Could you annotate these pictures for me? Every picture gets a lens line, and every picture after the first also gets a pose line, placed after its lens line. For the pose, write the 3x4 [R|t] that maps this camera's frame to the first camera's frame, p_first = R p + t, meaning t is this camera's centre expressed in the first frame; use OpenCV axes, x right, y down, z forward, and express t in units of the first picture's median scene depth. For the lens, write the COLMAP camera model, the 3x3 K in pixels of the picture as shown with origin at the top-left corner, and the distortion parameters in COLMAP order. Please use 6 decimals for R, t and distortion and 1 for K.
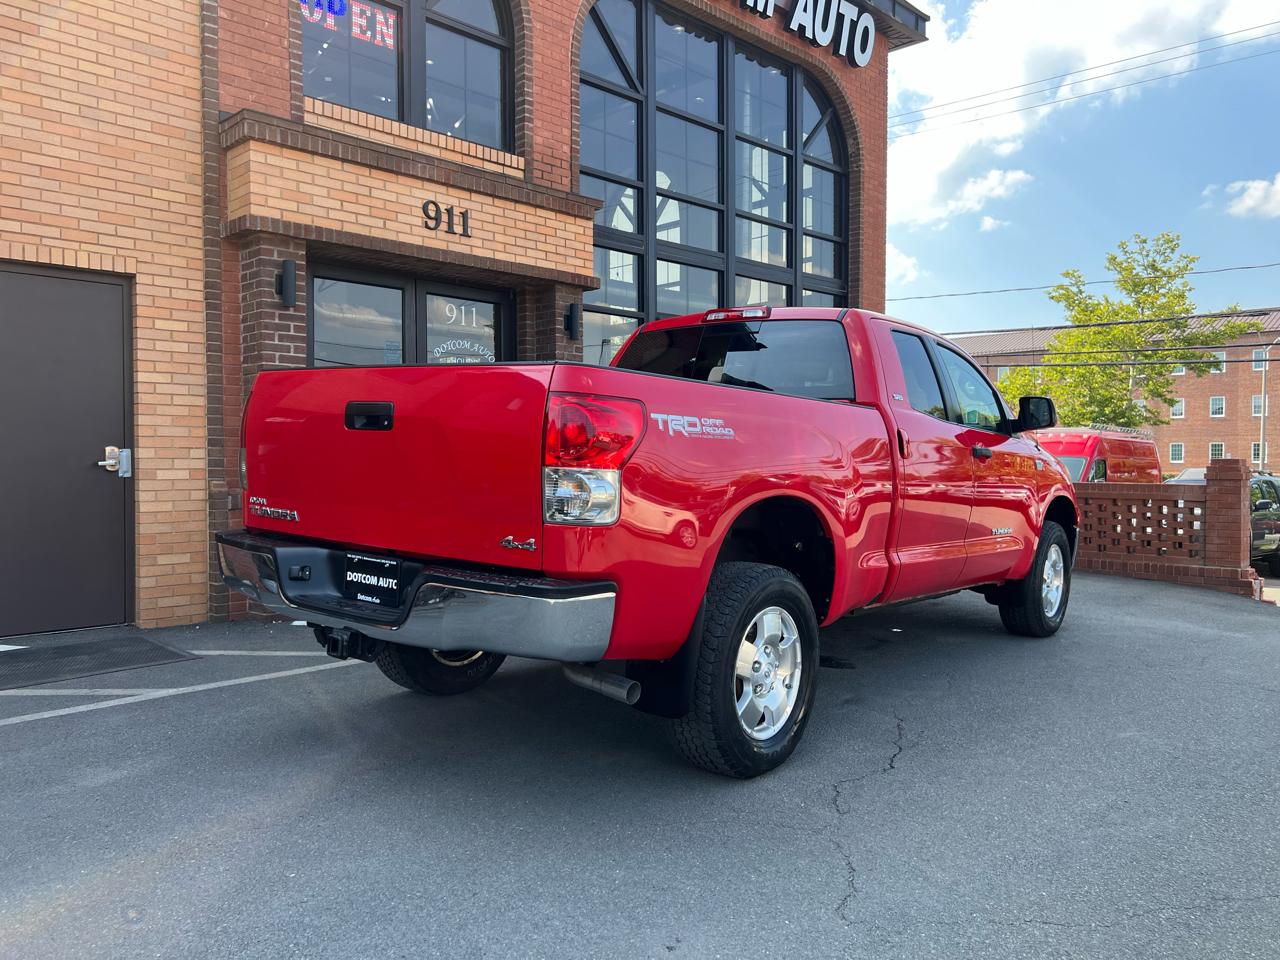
lens RADIAL K [[971.1, 0, 651.5], [0, 971.1, 476.0], [0, 0, 1]] dist [0.036845, -0.040236]
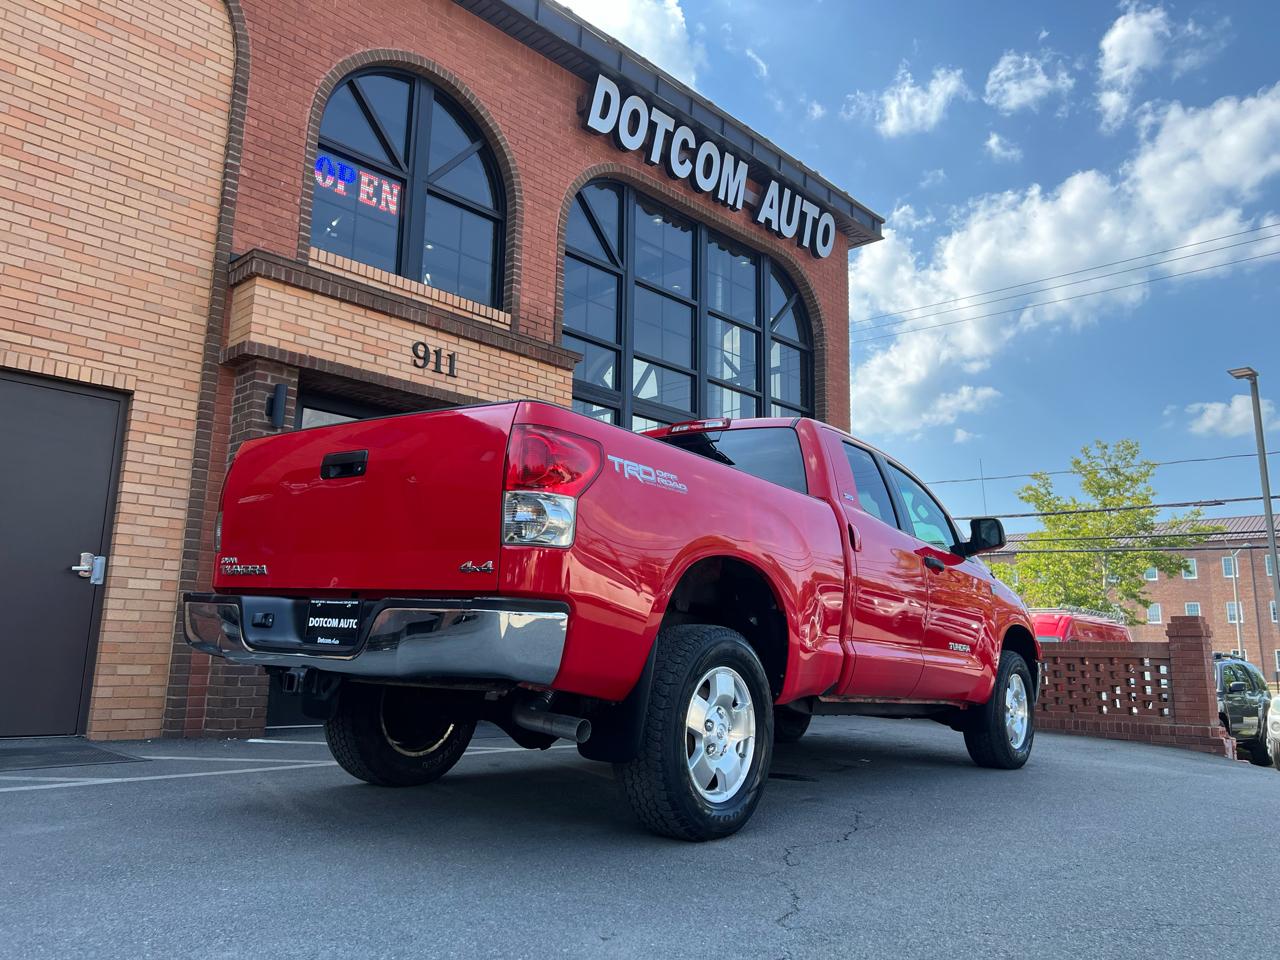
lens RADIAL K [[968.3, 0, 654.1], [0, 968.3, 466.0], [0, 0, 1]] dist [0.051954, -0.066422]
pose [[0.999587, 0.021473, 0.019095, 0.013923], [-0.016875, 0.976518, -0.214772, 0.080049], [-0.023259, 0.214361, 0.976478, -0.022903]]
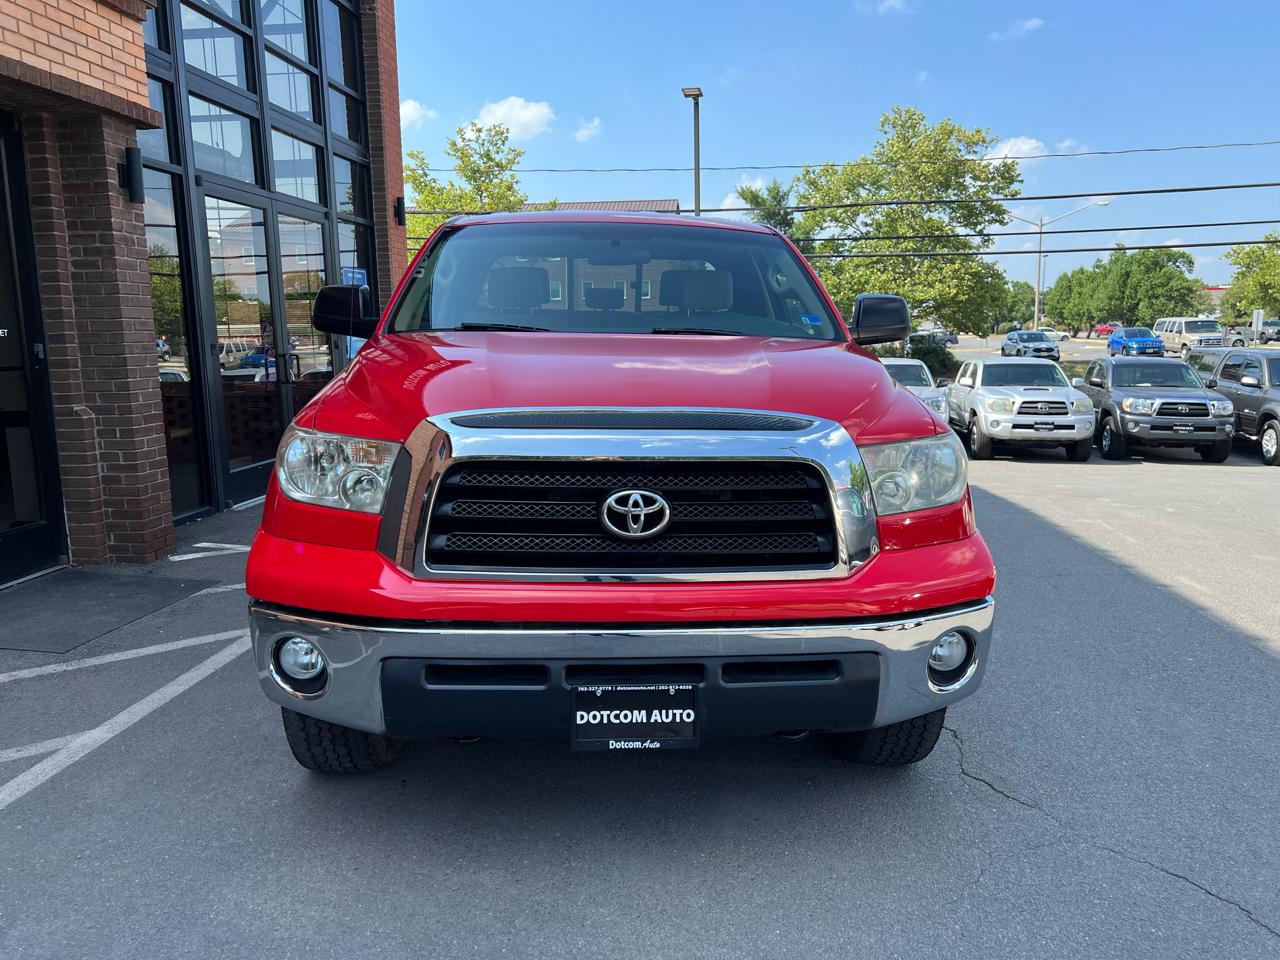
lens RADIAL K [[963.3, 0, 647.9], [0, 963.3, 482.2], [0, 0, 1]] dist [0.055279, -0.064762]
pose [[0.777540, -0.107489, 0.619579, -0.291405], [0.025156, 0.989811, 0.140149, -0.040032], [-0.628331, -0.093385, 0.772321, 0.272257]]
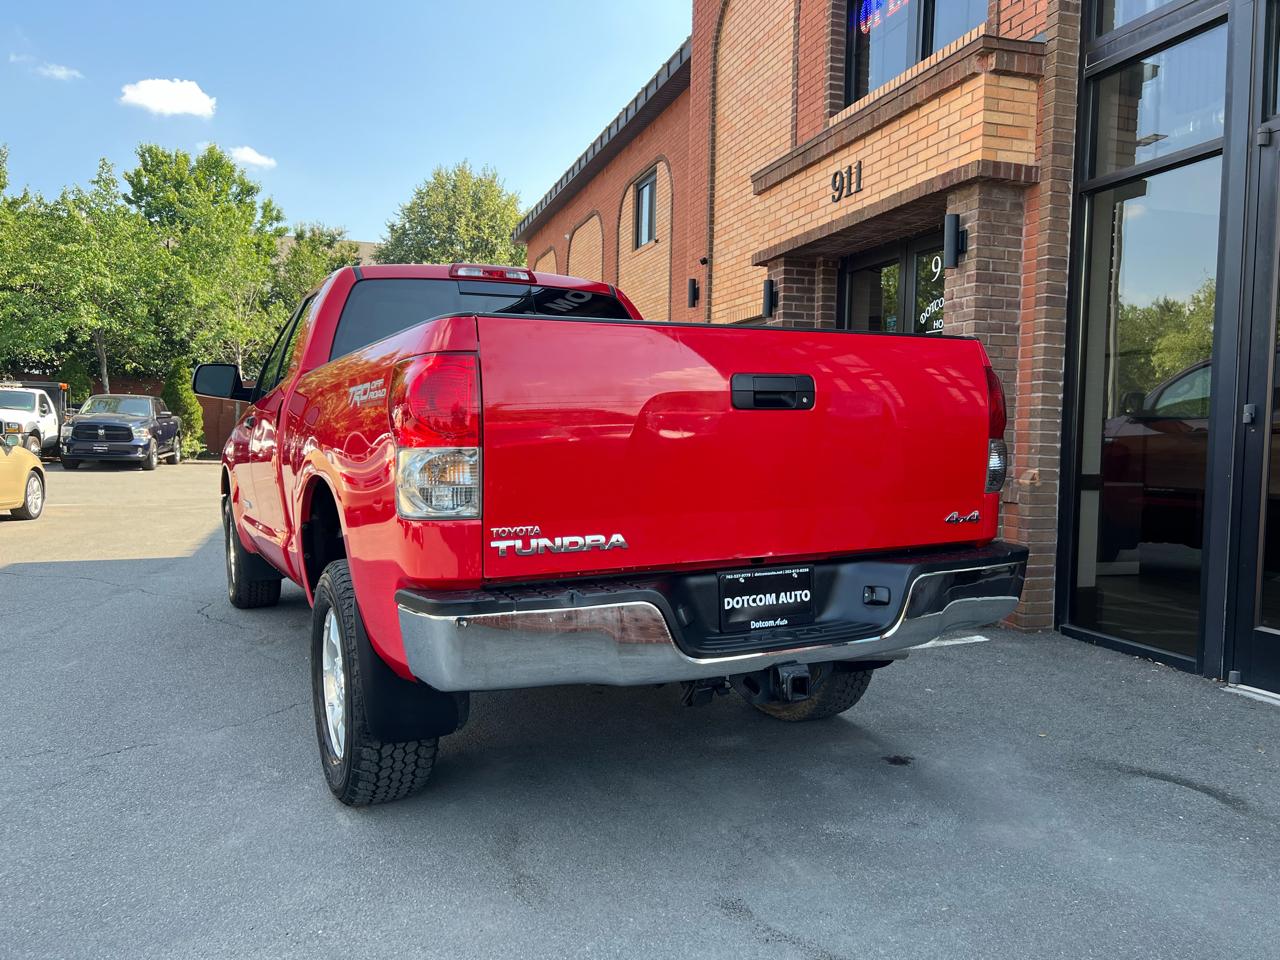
lens RADIAL K [[956.3, 0, 638.3], [0, 956.3, 481.8], [0, 0, 1]] dist [0.040851, -0.035923]
pose [[-0.462341, 0.035920, -0.885974, 0.748197], [-0.035175, 0.997650, 0.058803, -0.026627], [0.886004, 0.058351, -0.459991, 1.336987]]
